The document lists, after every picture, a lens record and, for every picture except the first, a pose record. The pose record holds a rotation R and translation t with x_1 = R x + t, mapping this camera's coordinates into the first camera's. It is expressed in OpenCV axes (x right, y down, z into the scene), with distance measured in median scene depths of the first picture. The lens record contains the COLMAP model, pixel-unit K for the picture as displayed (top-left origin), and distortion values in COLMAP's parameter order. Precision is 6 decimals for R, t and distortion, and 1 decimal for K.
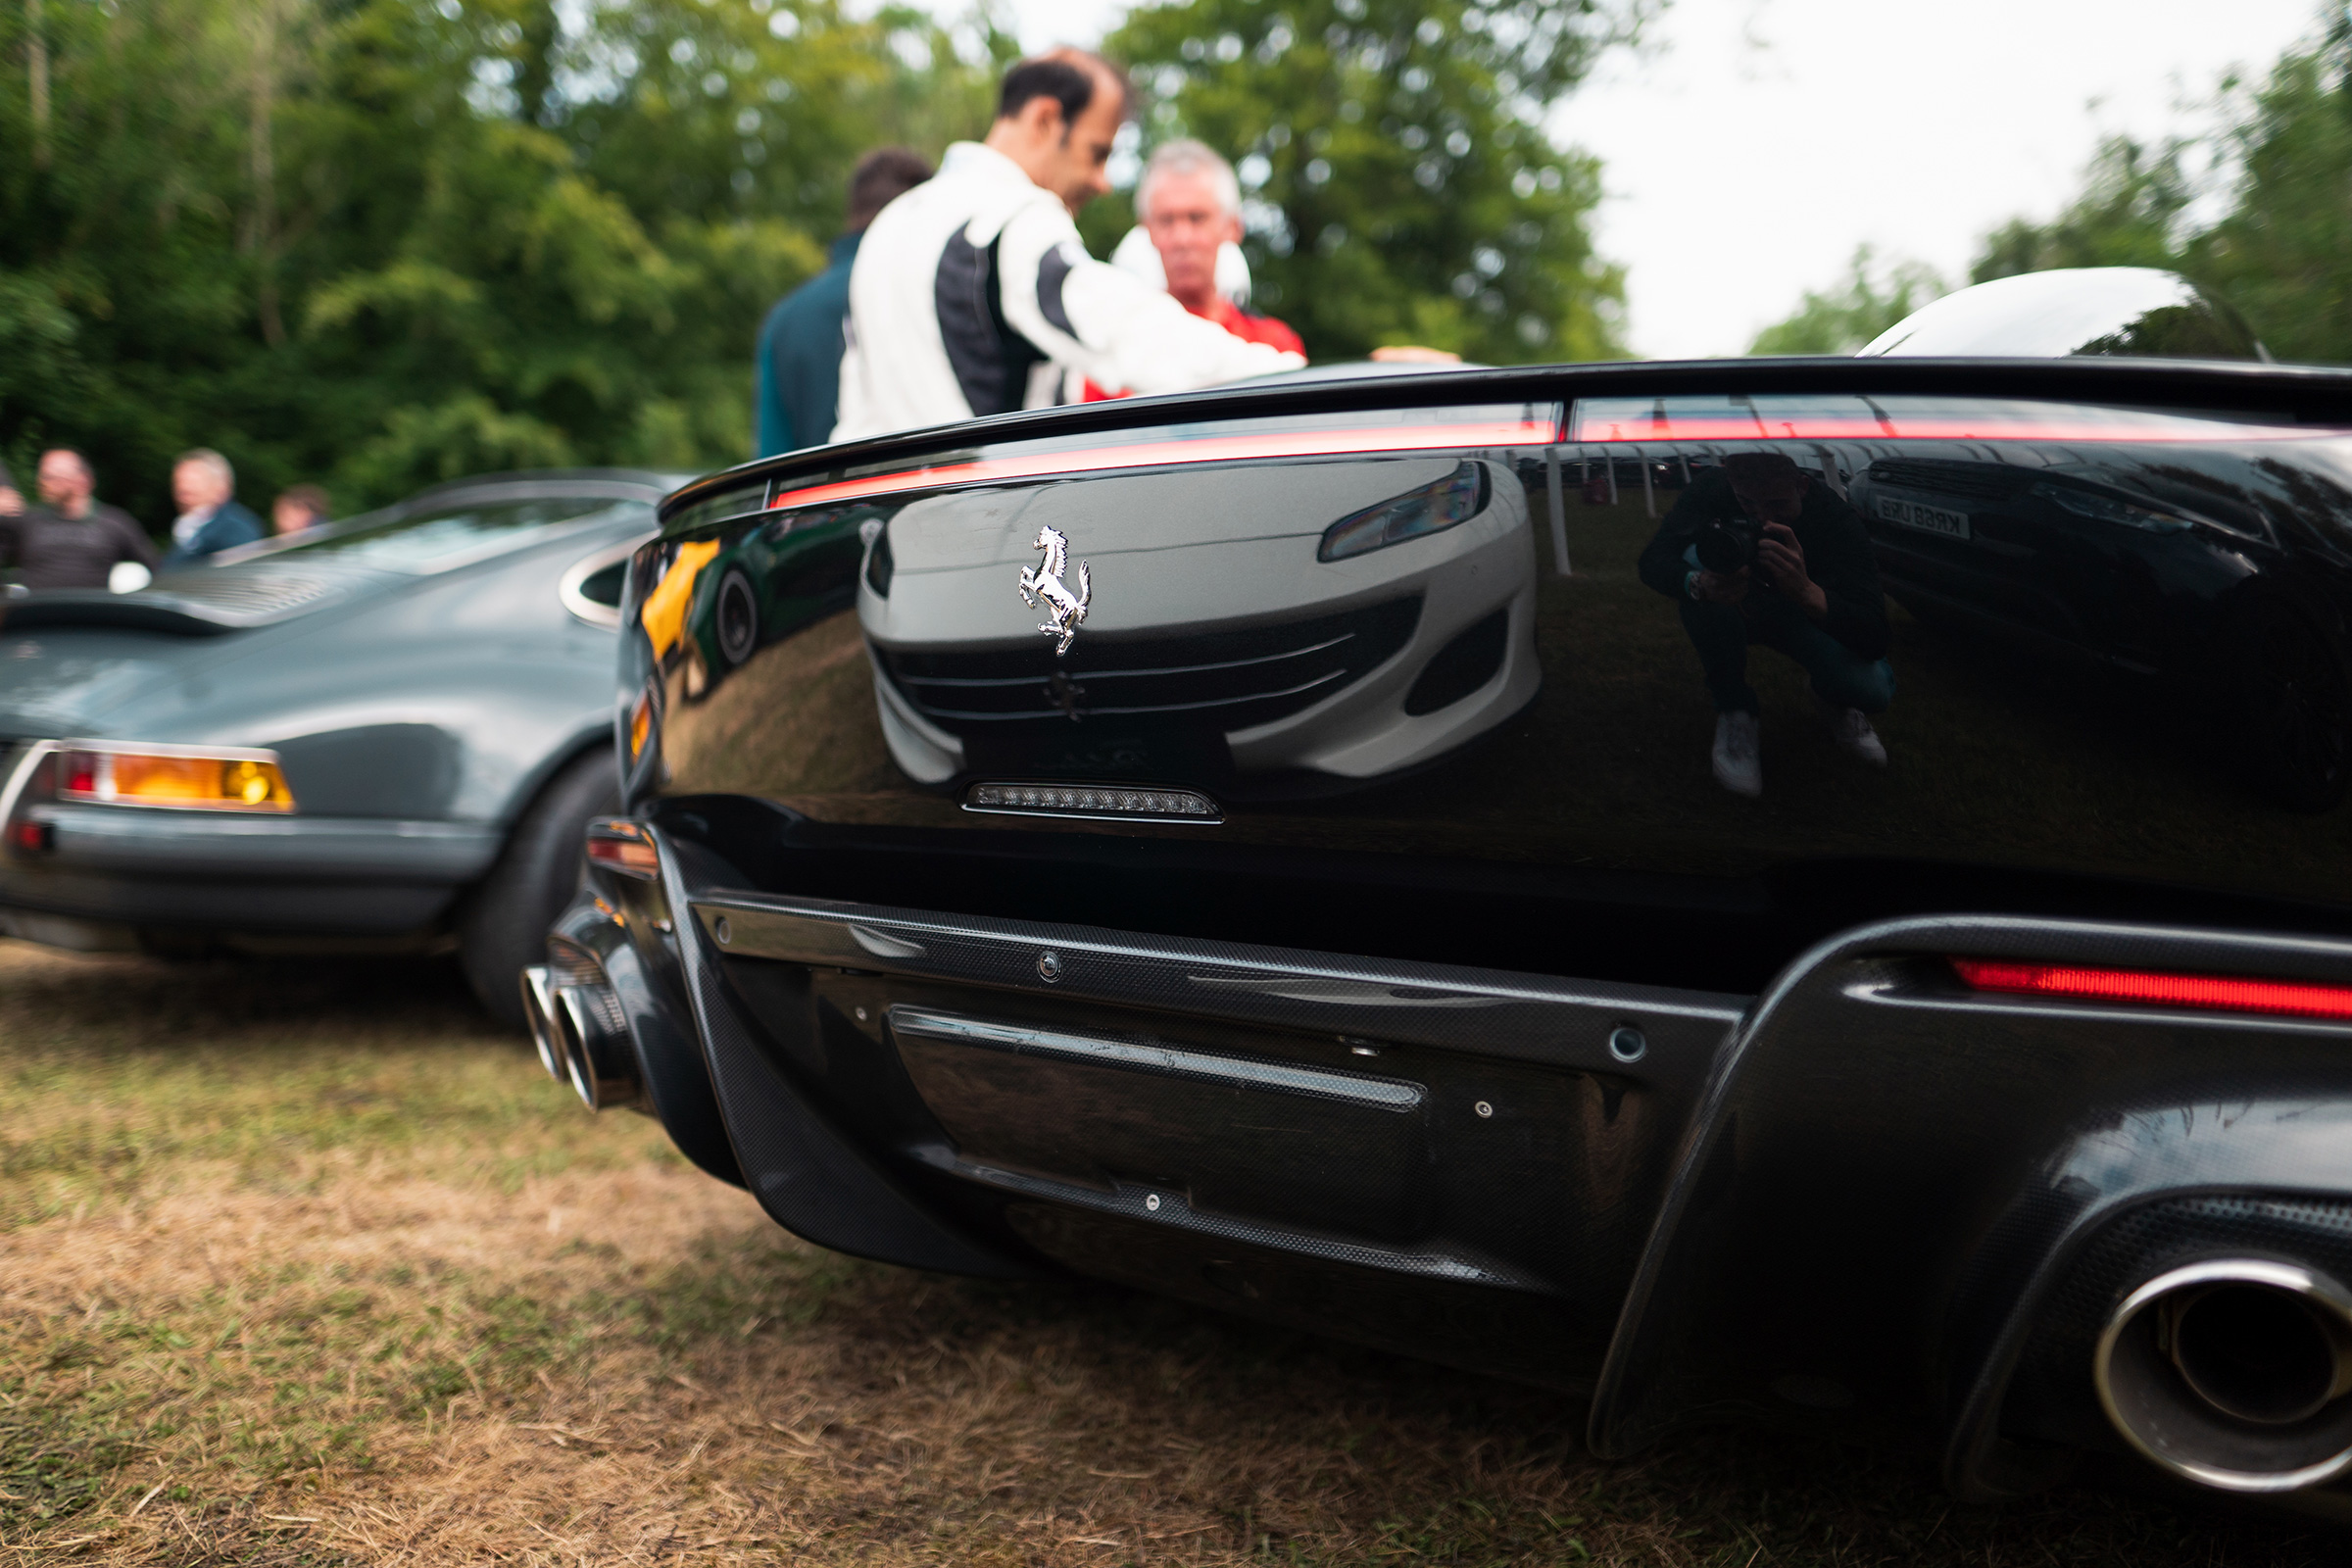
lens RADIAL K [[1780.2, 0, 1192.7], [0, 1780.2, 731.9], [0, 0, 1]] dist [-0.056384, 0.026452]
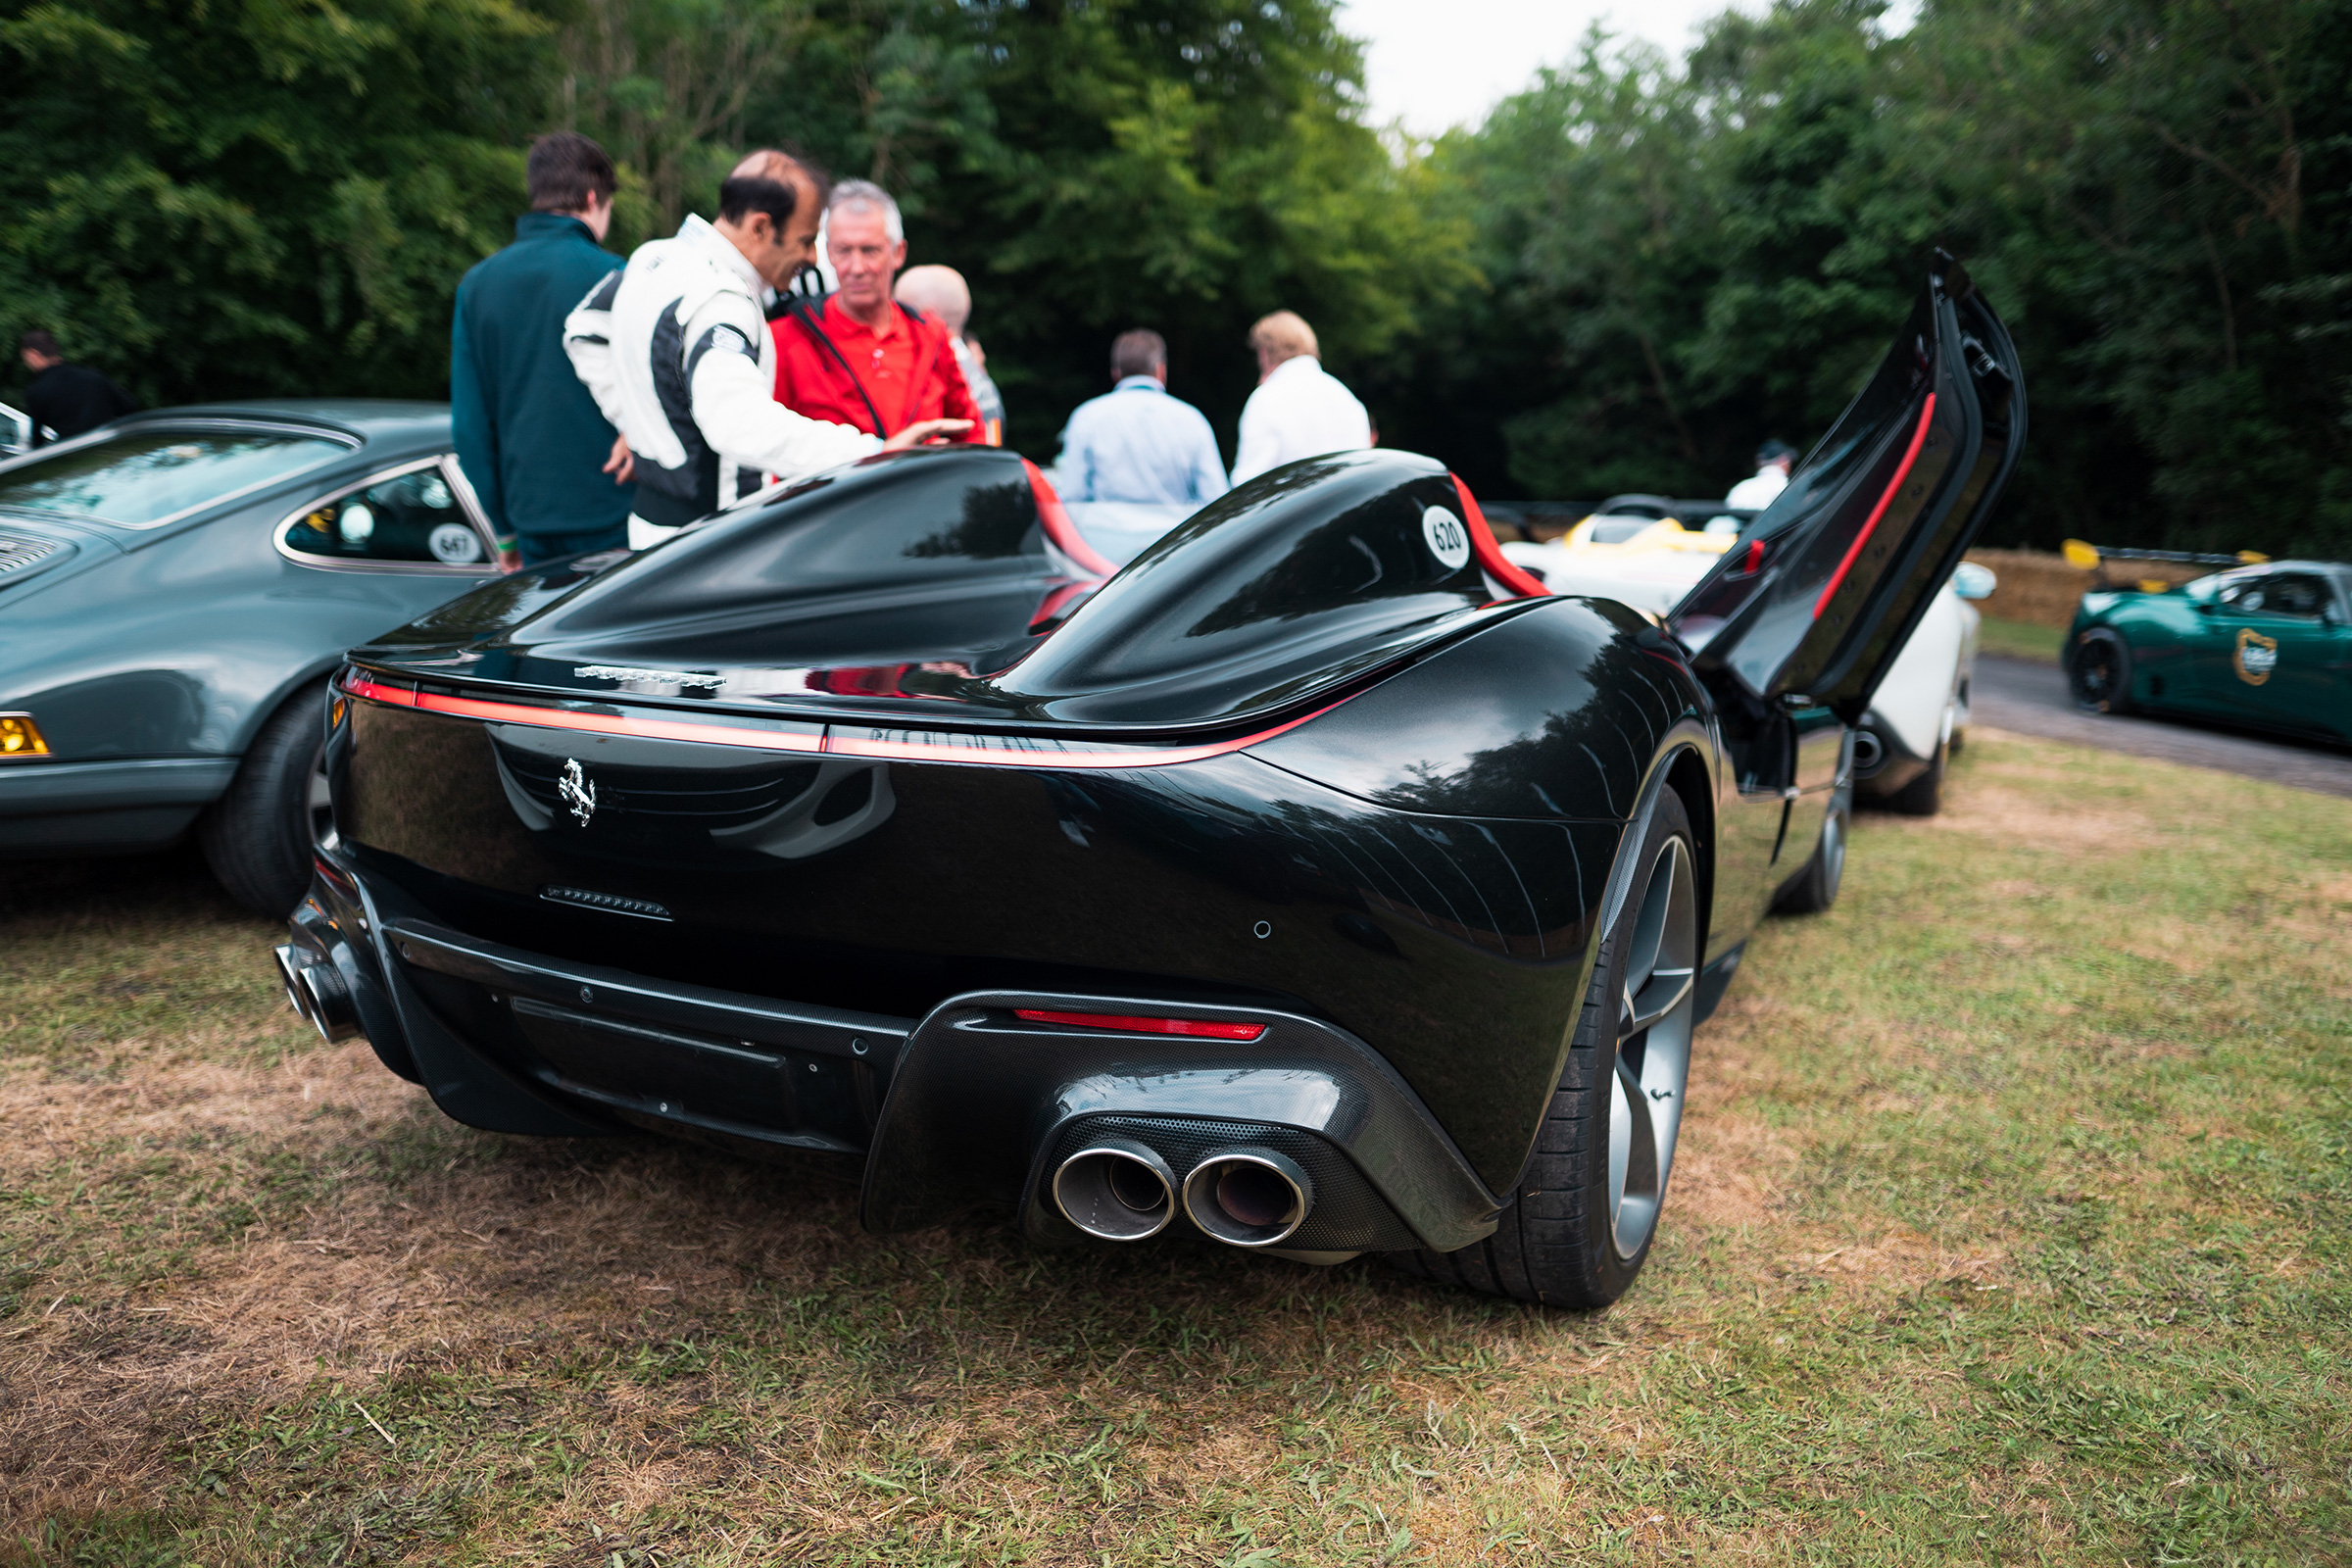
lens RADIAL K [[1663.7, 0, 1186.0], [0, 1663.7, 787.5], [0, 0, 1]] dist [-0.031554, 0.010416]
pose [[0.987556, -0.021026, 0.155858, 0.172571], [-0.003019, 0.988305, 0.152459, -0.219789], [-0.157241, -0.151032, 0.975943, -0.472897]]
